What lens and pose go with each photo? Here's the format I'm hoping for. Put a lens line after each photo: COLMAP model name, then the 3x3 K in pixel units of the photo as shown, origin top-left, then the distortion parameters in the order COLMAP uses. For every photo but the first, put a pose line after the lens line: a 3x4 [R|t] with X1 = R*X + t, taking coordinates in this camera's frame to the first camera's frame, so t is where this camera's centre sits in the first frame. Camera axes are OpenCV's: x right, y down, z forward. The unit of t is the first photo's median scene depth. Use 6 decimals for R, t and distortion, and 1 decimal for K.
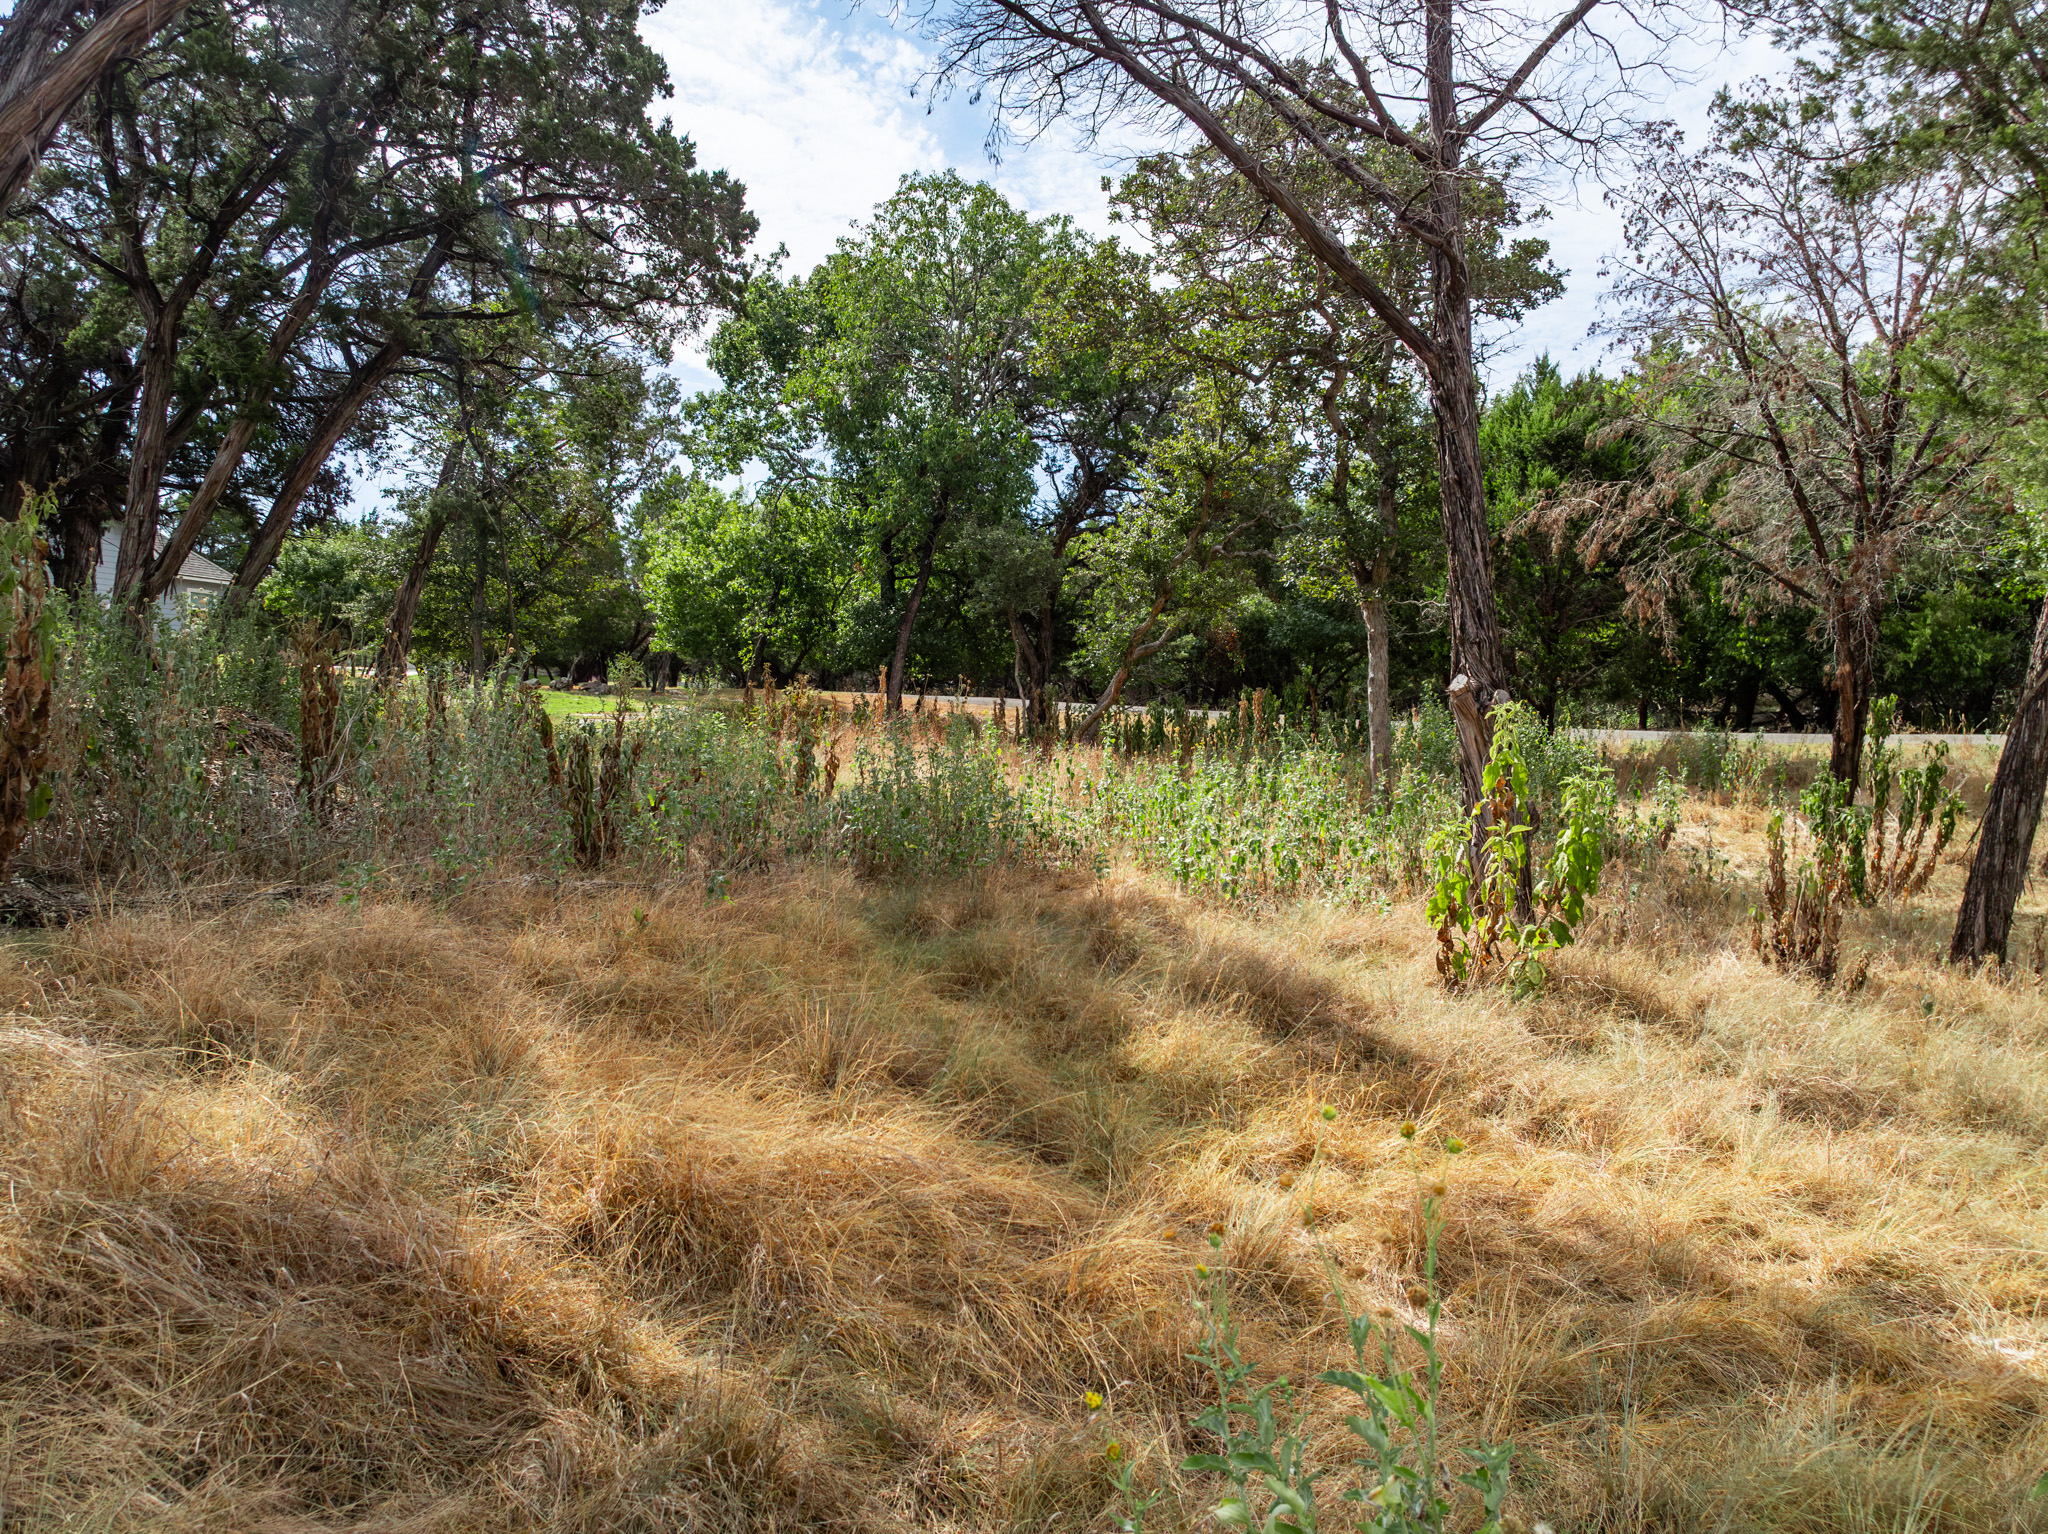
lens RADIAL K [[1445.2, 0, 1028.7], [0, 1445.2, 759.6], [0, 0, 1]] dist [-0.031646, 0.019772]
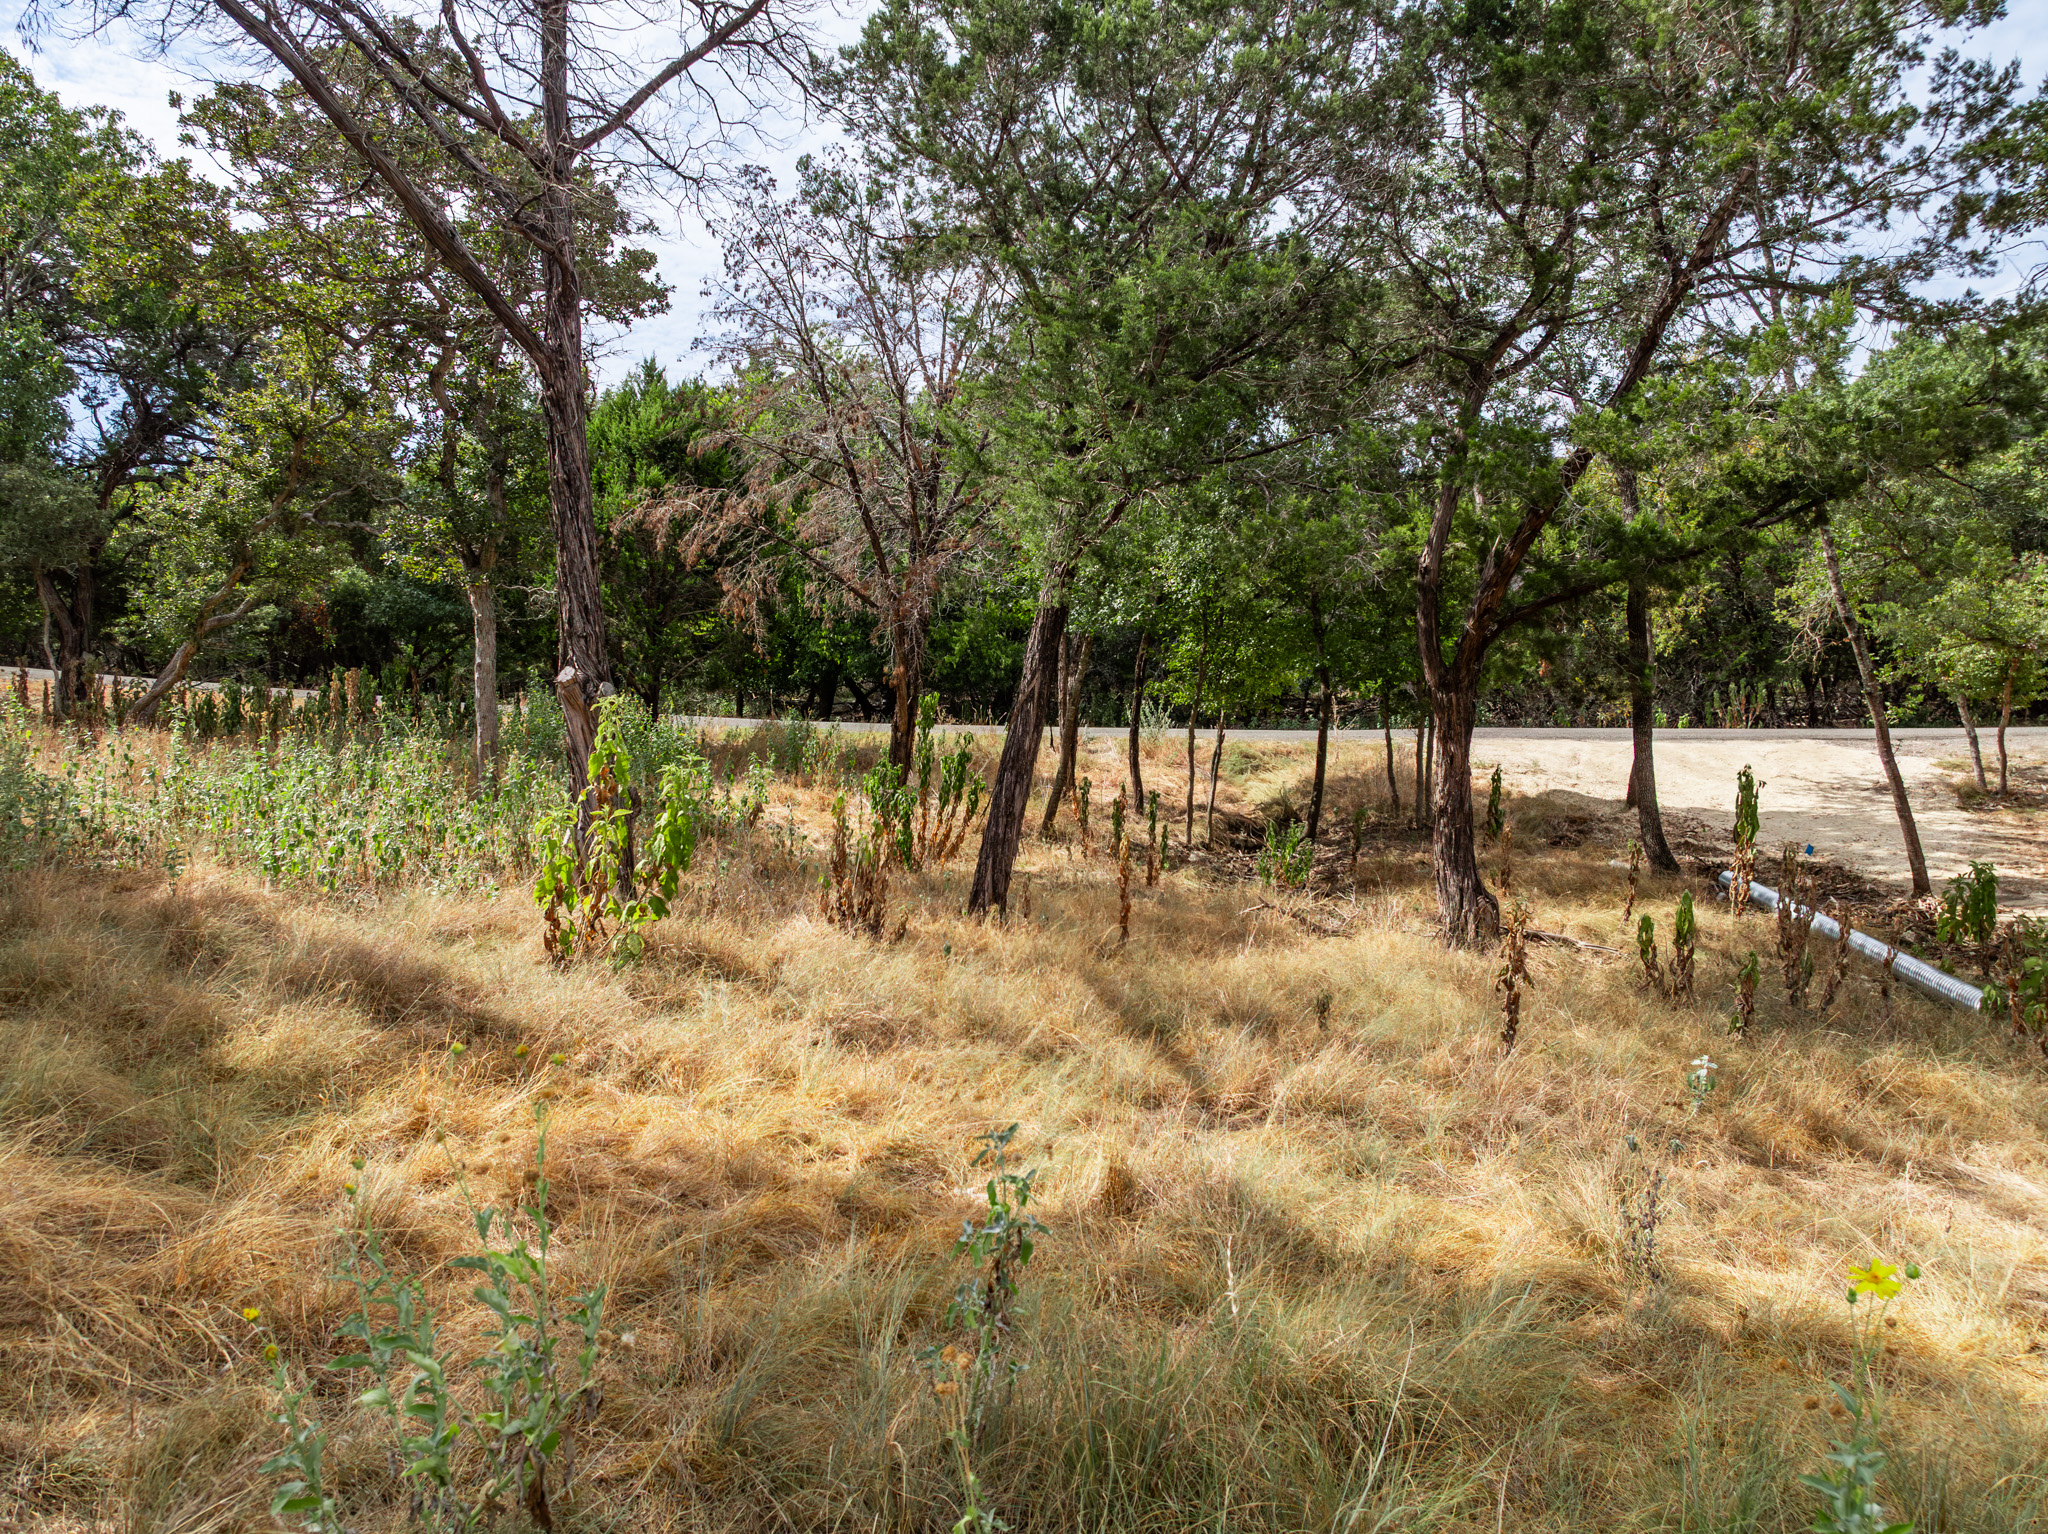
lens RADIAL K [[1445.2, 0, 1026.5], [0, 1445.2, 758.1], [0, 0, 1]] dist [-0.031646, 0.019772]
pose [[0.826148, -0.000576, 0.563453, -0.009573], [-0.005566, 0.999942, 0.009183, -0.002470], [-0.563426, -0.010723, 0.826097, -0.033893]]
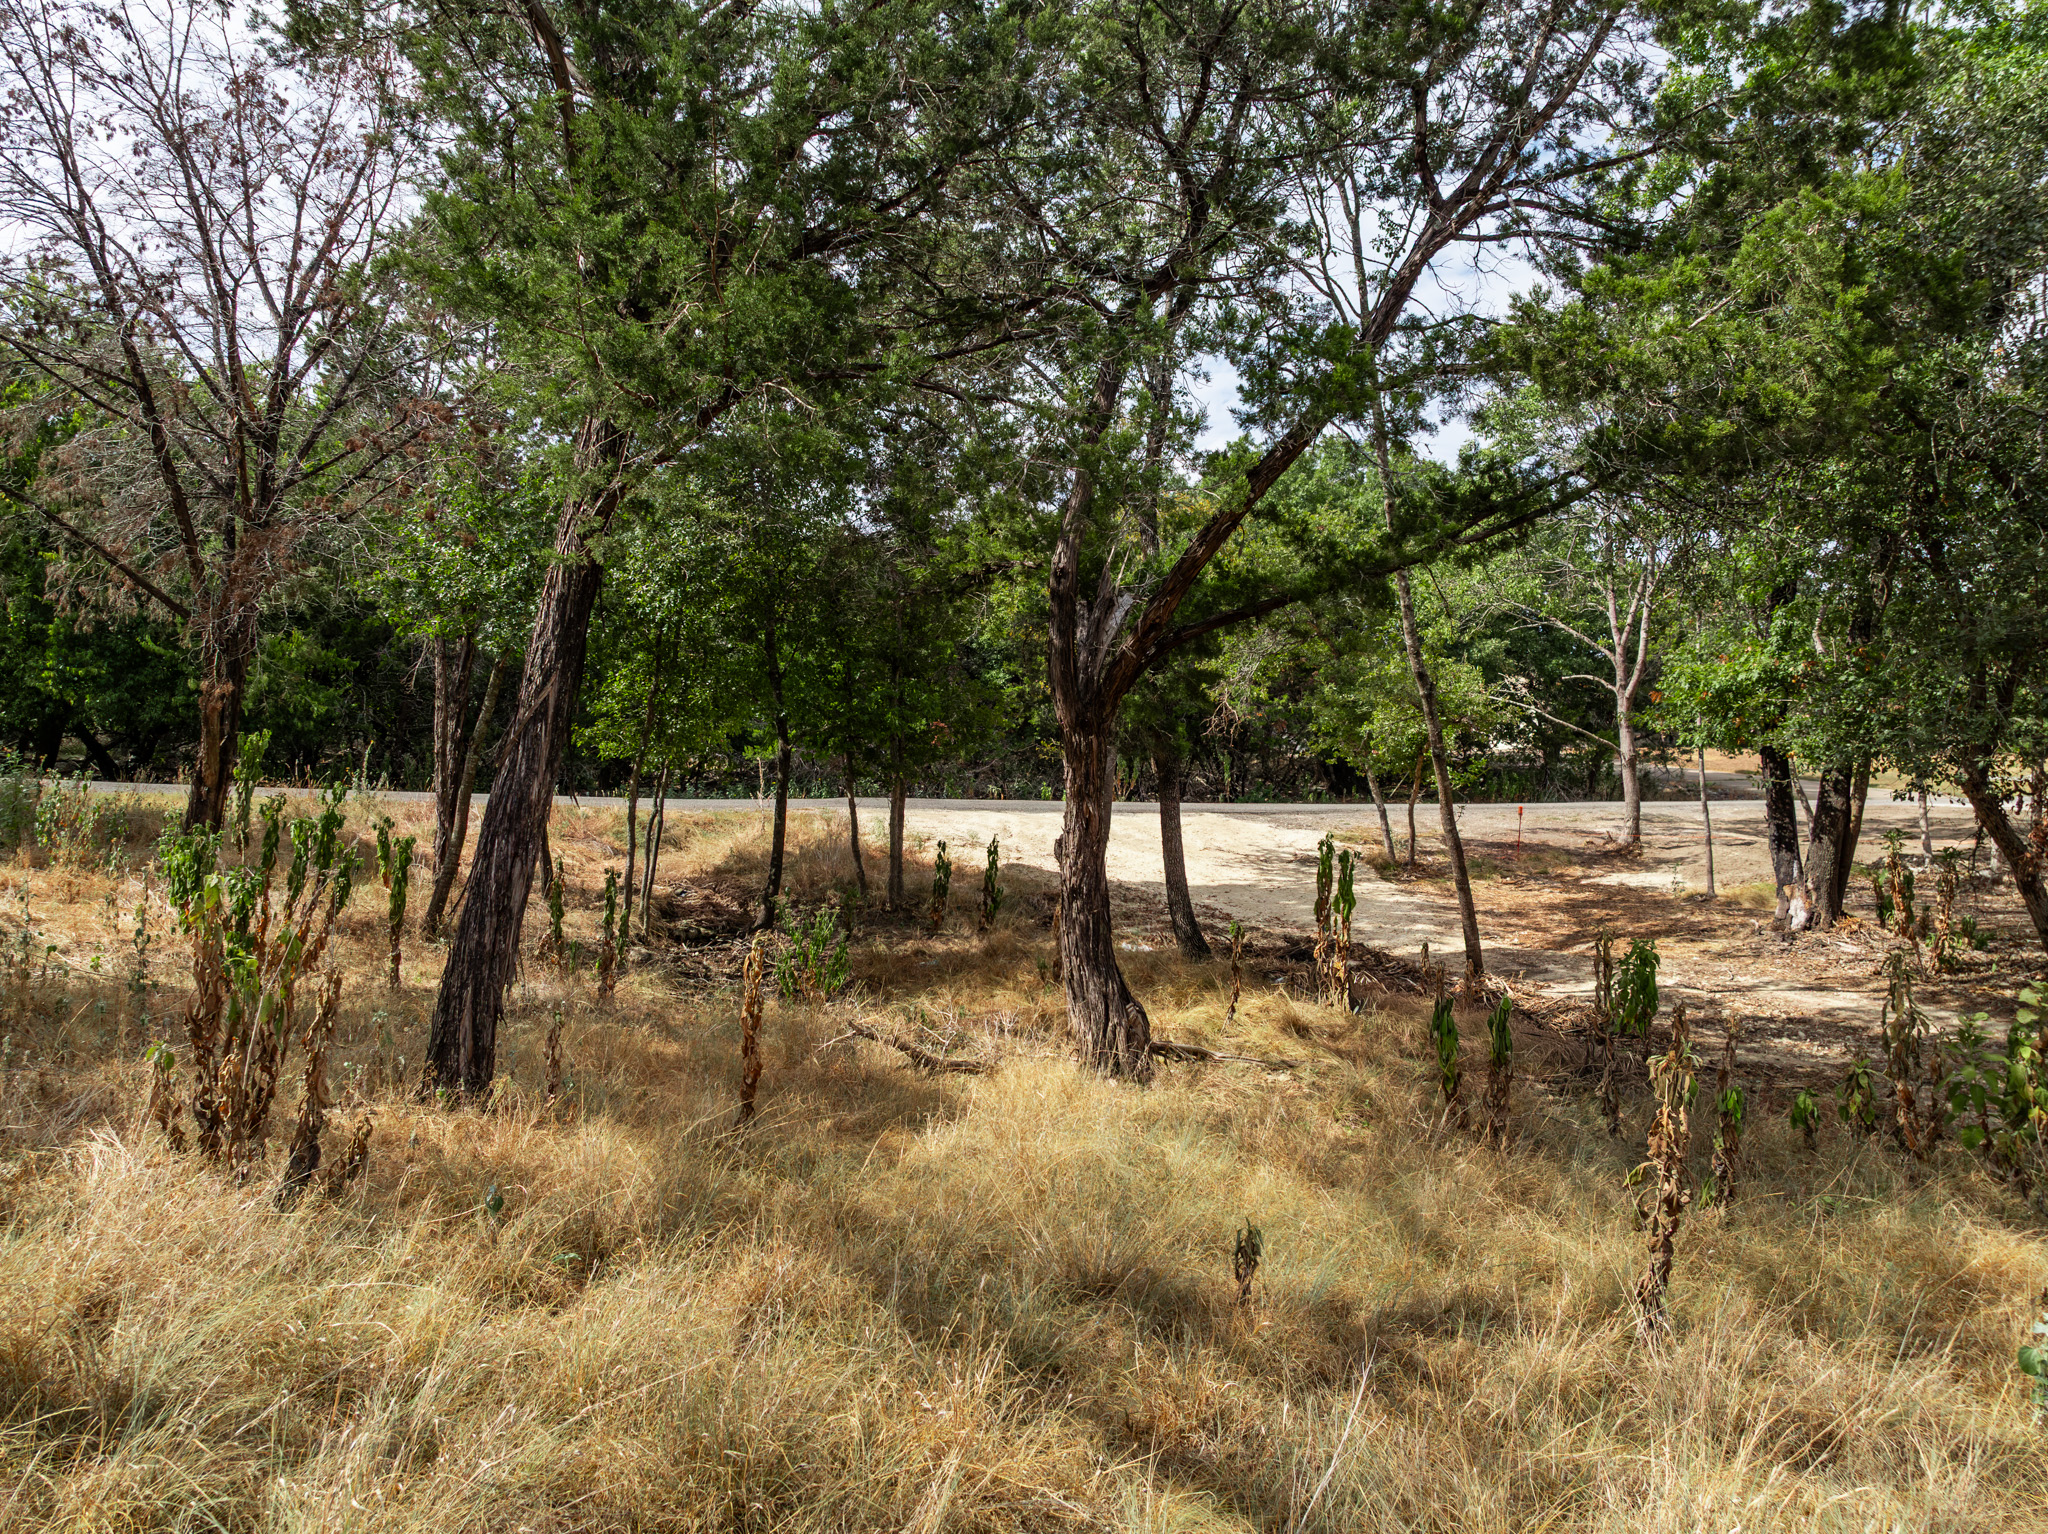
lens RADIAL K [[1445.2, 0, 1034.2], [0, 1445.2, 760.4], [0, 0, 1]] dist [-0.031646, 0.019772]
pose [[0.474210, 0.047253, 0.879143, 0.095987], [-0.011925, 0.998812, -0.047253, 0.007003], [-0.880331, 0.011924, 0.474210, 0.244455]]
